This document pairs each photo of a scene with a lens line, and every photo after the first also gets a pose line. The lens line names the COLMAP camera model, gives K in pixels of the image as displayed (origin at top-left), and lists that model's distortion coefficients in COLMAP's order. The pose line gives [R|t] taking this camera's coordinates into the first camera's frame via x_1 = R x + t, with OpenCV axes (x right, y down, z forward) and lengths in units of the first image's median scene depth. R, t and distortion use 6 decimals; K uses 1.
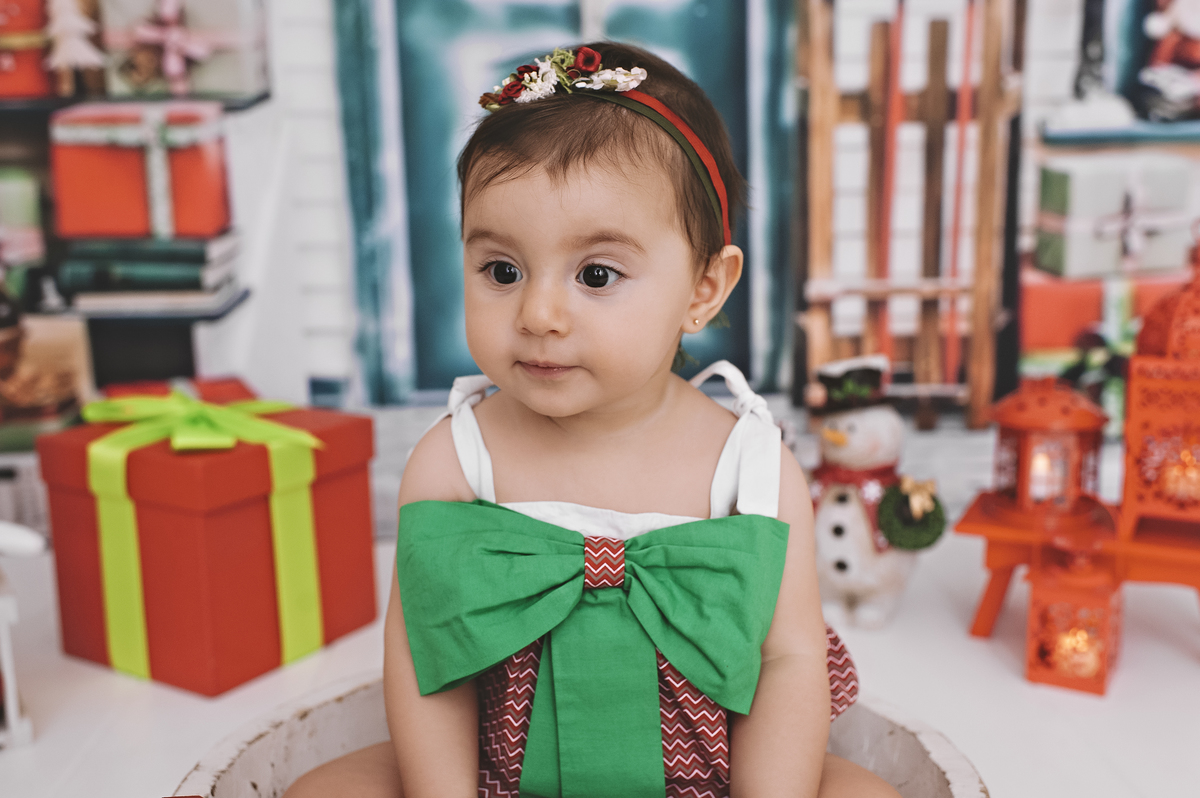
lens RADIAL K [[1190.4, 0, 600.0], [0, 1190.4, 399.0], [0, 0, 1]] dist [0.001139, 0.004588]
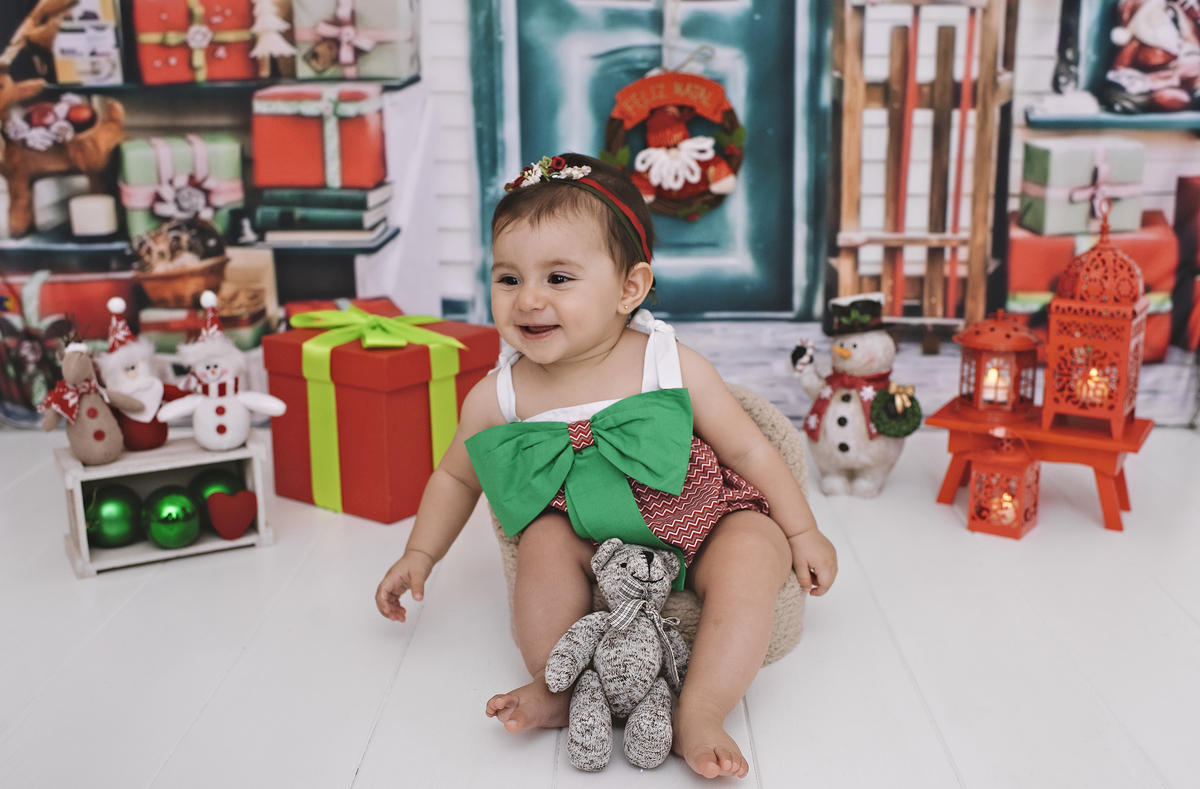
lens RADIAL K [[1198.9, 0, 652.7], [0, 1198.9, 404.4], [0, 0, 1]] dist [-0.090892, 0.065270]
pose [[0.999461, 0.025635, -0.020495, 0.010111], [-0.024294, 0.997706, 0.063182, 0.008669], [0.022068, -0.062650, 0.997792, -0.288507]]
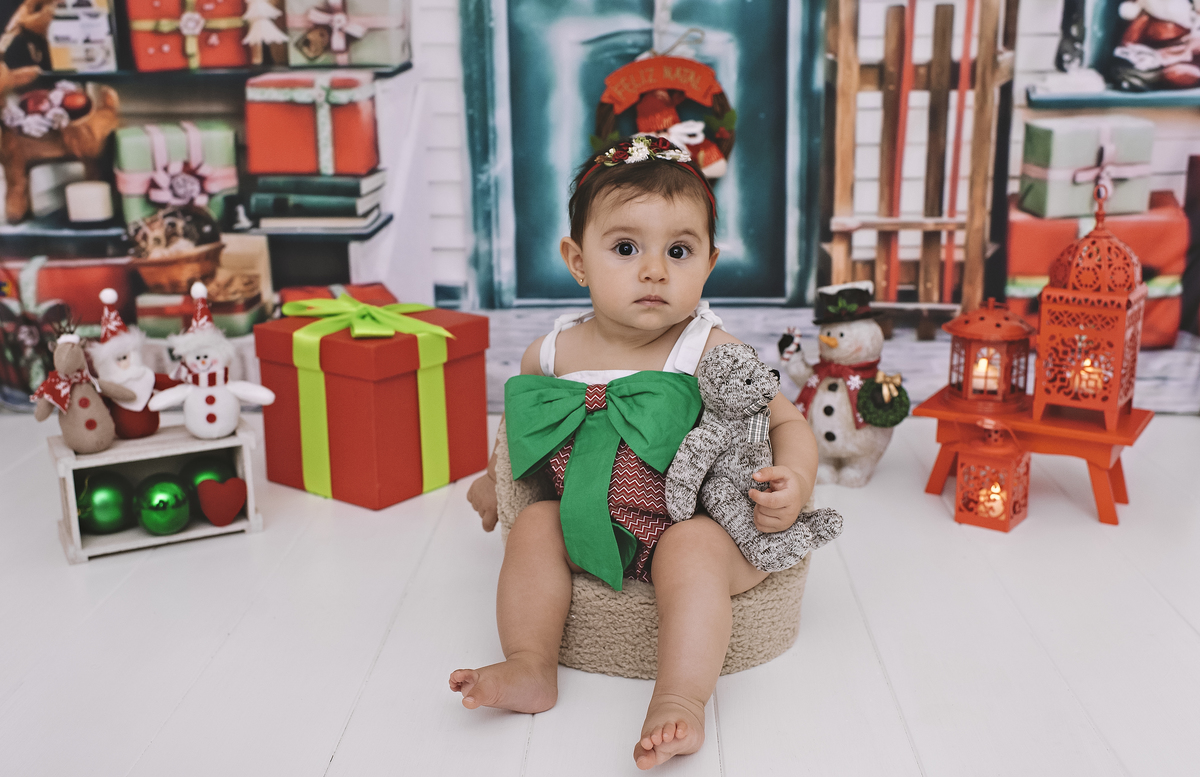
lens RADIAL K [[1214.0, 0, 600.0], [0, 1214.0, 388.5], [0, 0, 1]] dist [-0.006909, -0.004159]
pose [[0.996881, 0.029414, -0.073233, 0.033734], [-0.024051, 0.997037, 0.073063, -0.006756], [0.075165, -0.071074, 0.994635, -0.310354]]
